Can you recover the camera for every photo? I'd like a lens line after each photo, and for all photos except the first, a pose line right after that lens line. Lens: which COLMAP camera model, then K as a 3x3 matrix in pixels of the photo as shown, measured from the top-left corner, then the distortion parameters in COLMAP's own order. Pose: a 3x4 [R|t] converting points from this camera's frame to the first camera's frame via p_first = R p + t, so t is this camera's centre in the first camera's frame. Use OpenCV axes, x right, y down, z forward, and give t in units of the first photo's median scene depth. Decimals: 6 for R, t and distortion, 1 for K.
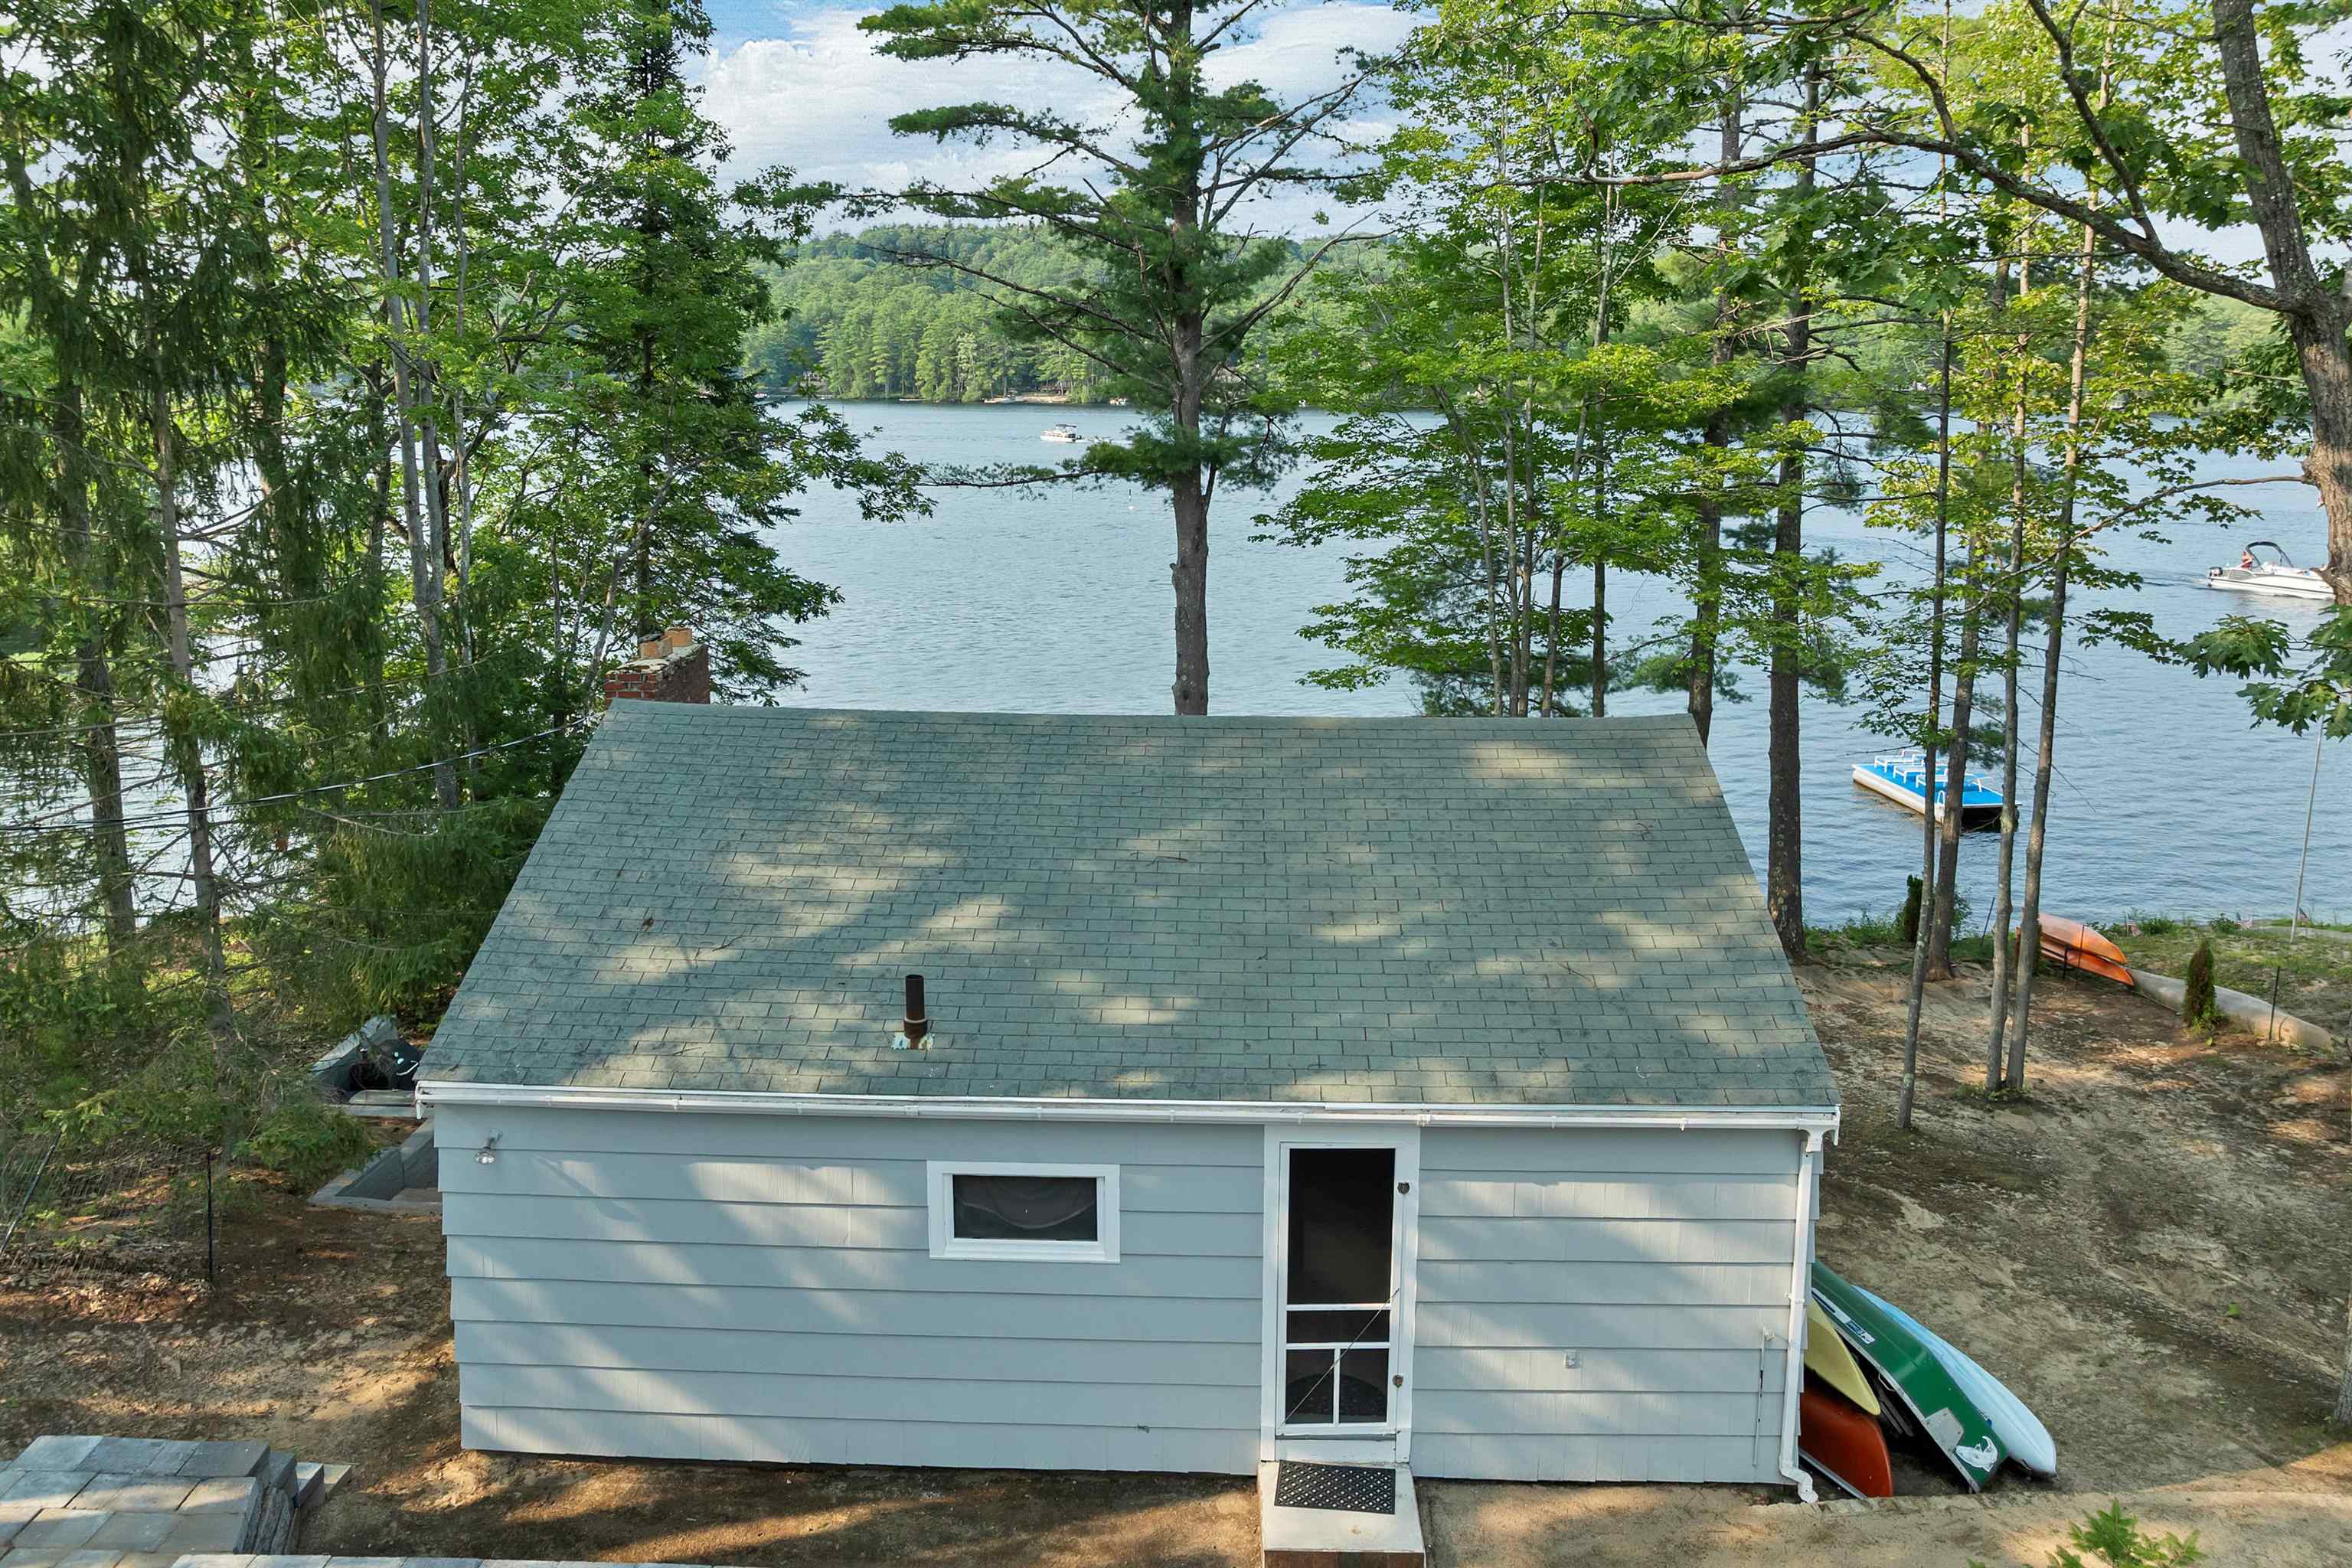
lens RADIAL K [[1664.9, 0, 1169.7], [0, 1664.9, 687.4], [0, 0, 1]] dist [-0.007711, -0.072131]
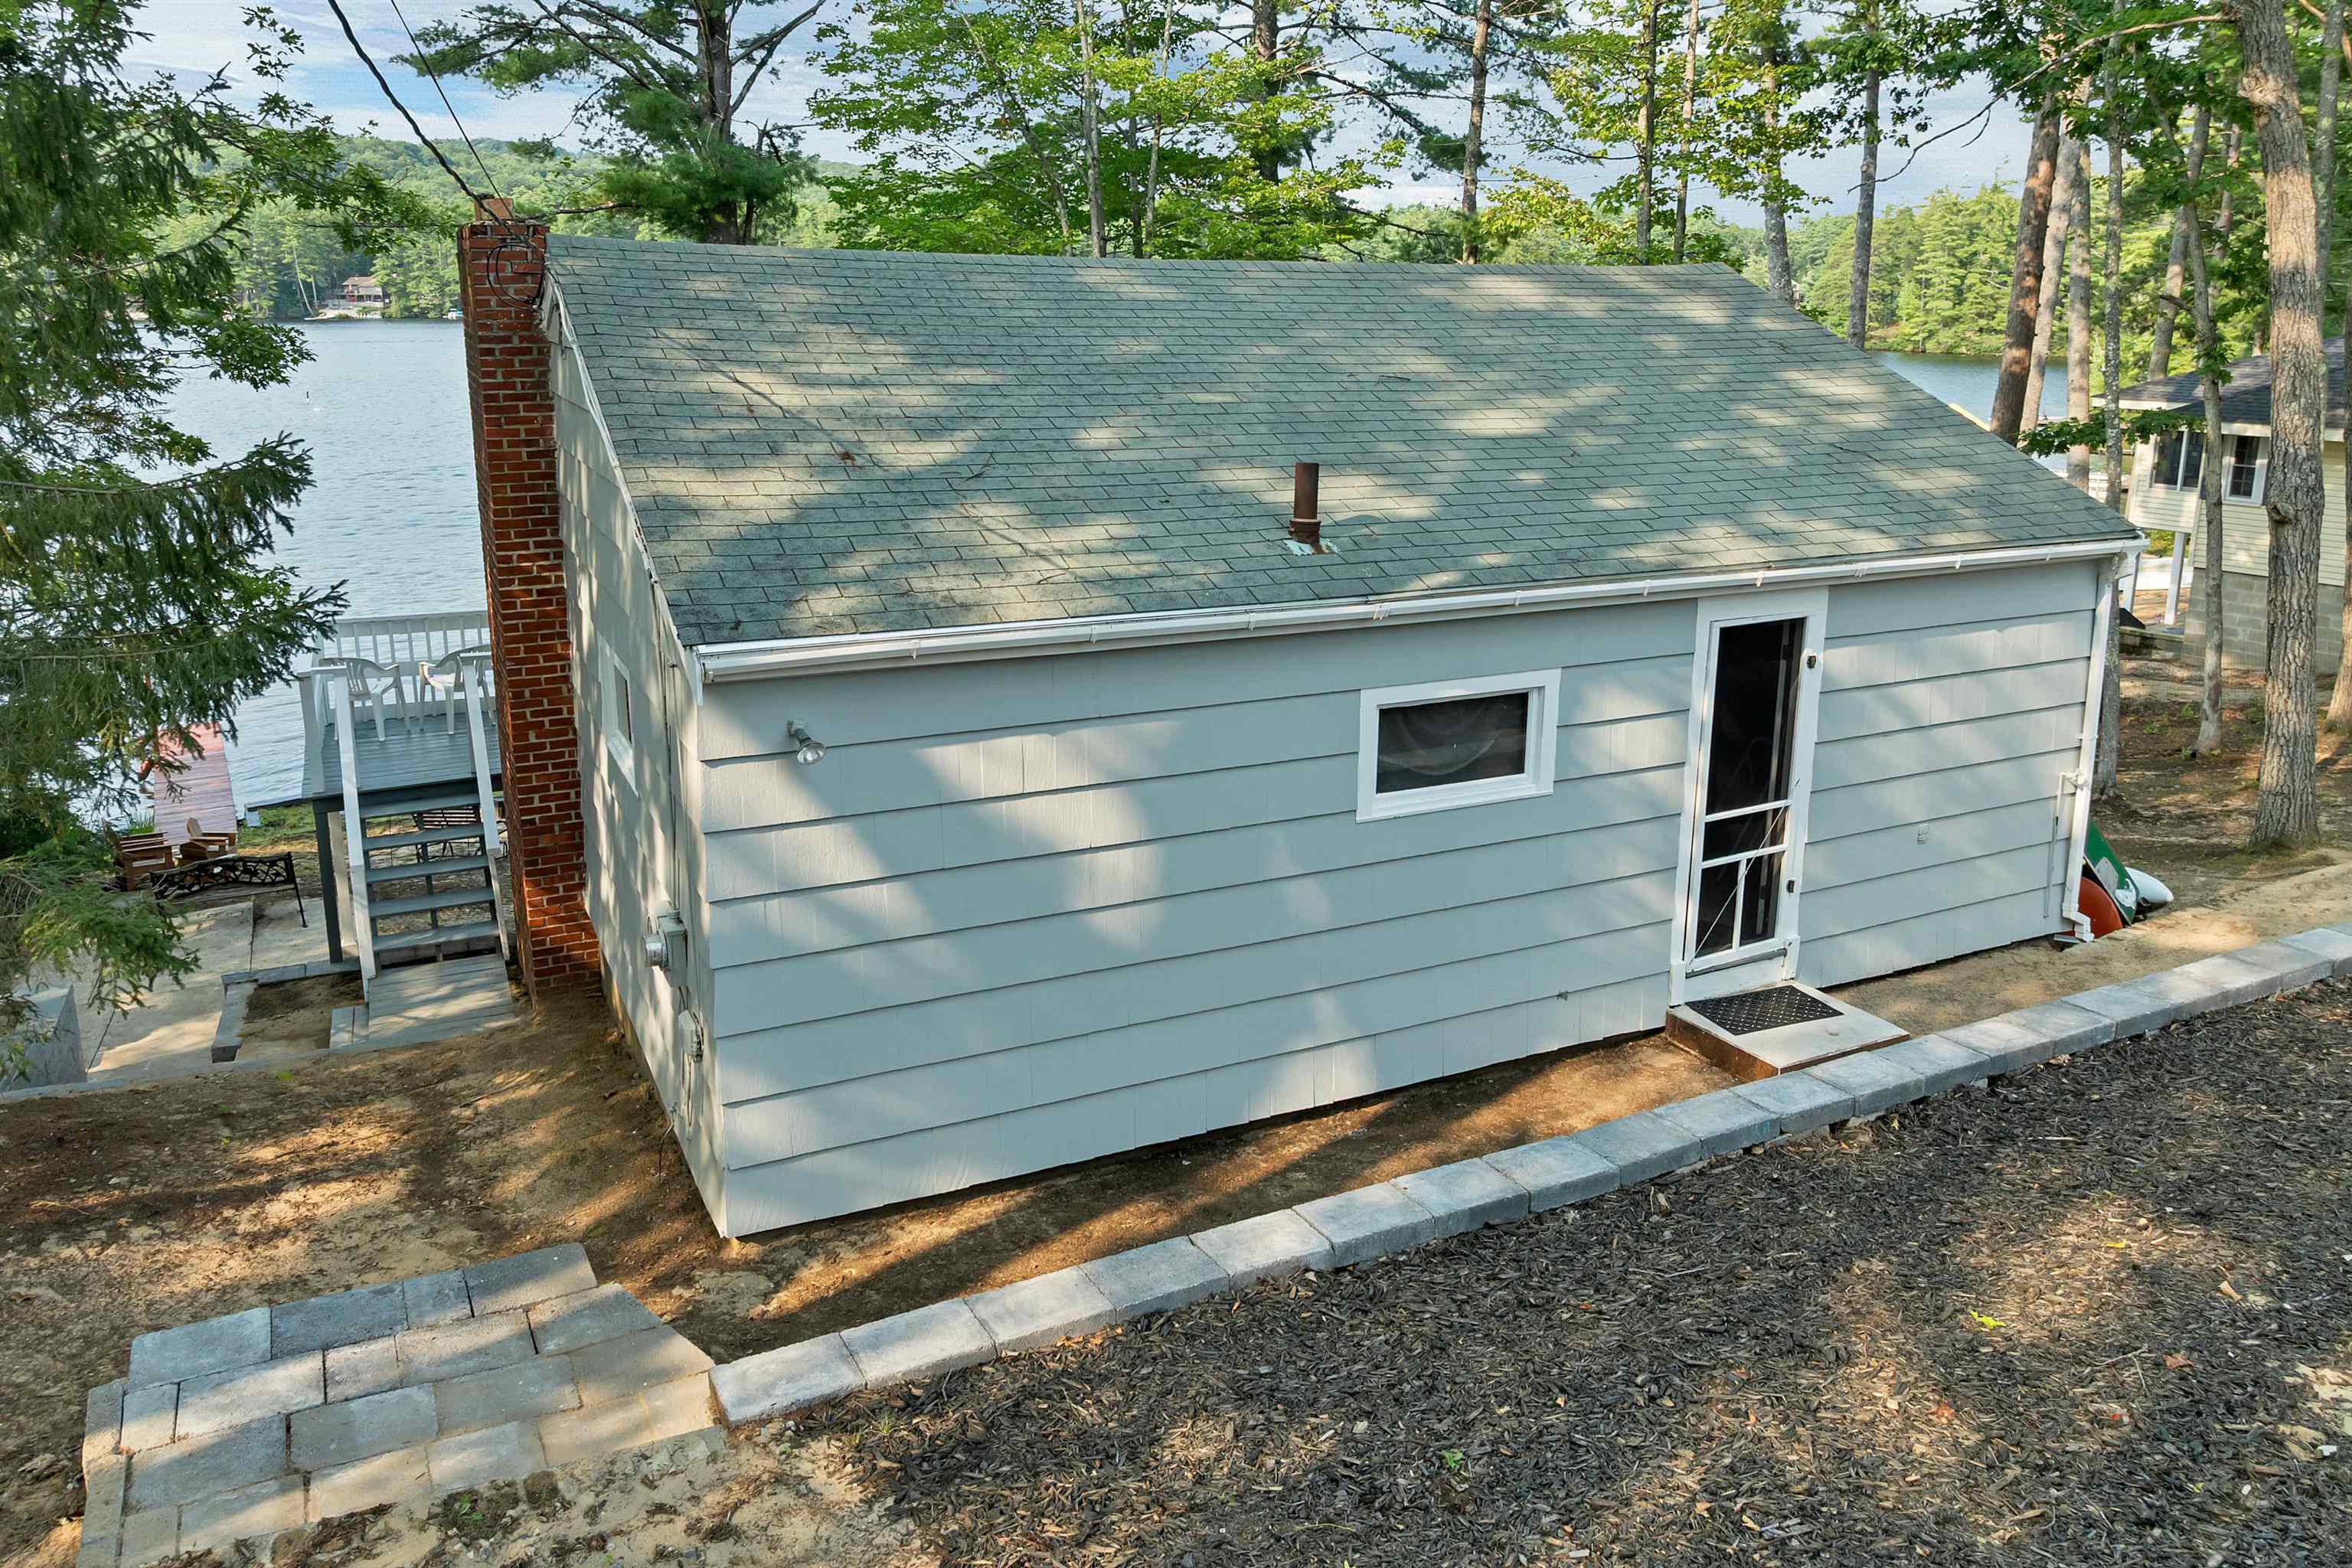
lens RADIAL K [[1693.9, 0, 1182.6], [0, 1693.9, 682.1], [0, 0, 1]] dist [-0.031982, -0.013450]
pose [[0.881614, -0.100331, 0.461184, -0.208247], [0.082493, 0.994859, 0.058737, 0.081668], [-0.464707, -0.013738, 0.885358, 0.122347]]
